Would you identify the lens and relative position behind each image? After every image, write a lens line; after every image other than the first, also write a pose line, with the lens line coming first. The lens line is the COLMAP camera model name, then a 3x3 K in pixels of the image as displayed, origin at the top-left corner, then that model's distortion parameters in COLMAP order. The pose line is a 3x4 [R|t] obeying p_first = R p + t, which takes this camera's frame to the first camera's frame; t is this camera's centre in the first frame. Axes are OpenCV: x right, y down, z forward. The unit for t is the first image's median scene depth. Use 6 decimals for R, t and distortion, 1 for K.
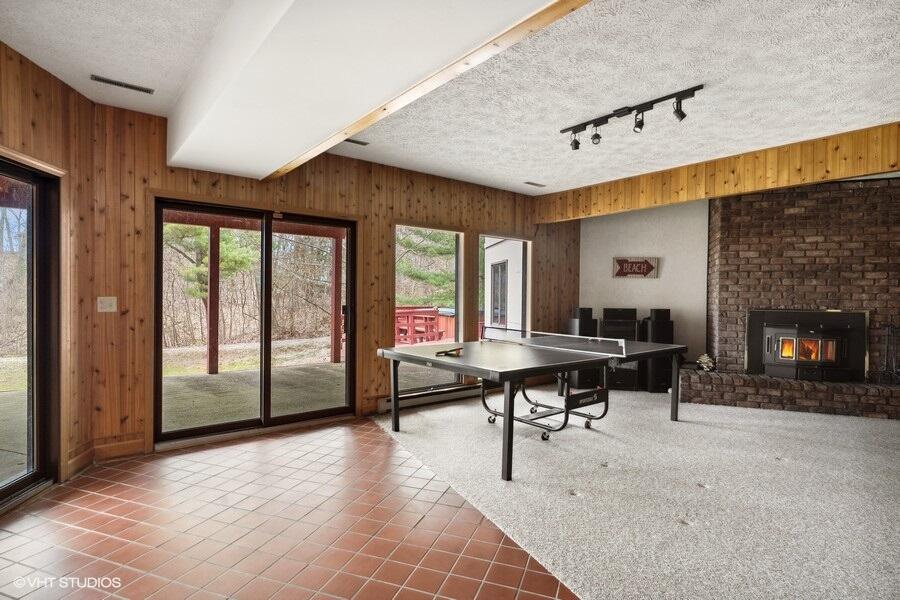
lens RADIAL K [[464.4, 0, 449.9], [0, 464.4, 299.1], [0, 0, 1]] dist [-0.000357, -0.000064]
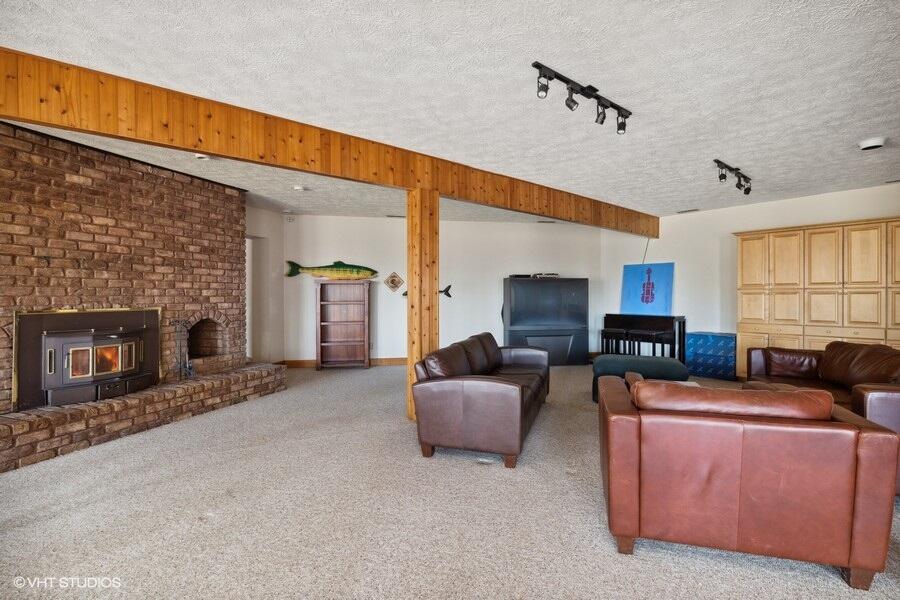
lens RADIAL K [[428.0, 0, 449.8], [0, 428.0, 297.0], [0, 0, 1]] dist [-0.000002, -0.000114]
pose [[-0.018058, -0.018676, 0.999662, 0.030873], [0.013996, 0.999723, 0.018930, -0.003736], [-0.999739, 0.014333, -0.017792, 0.427033]]
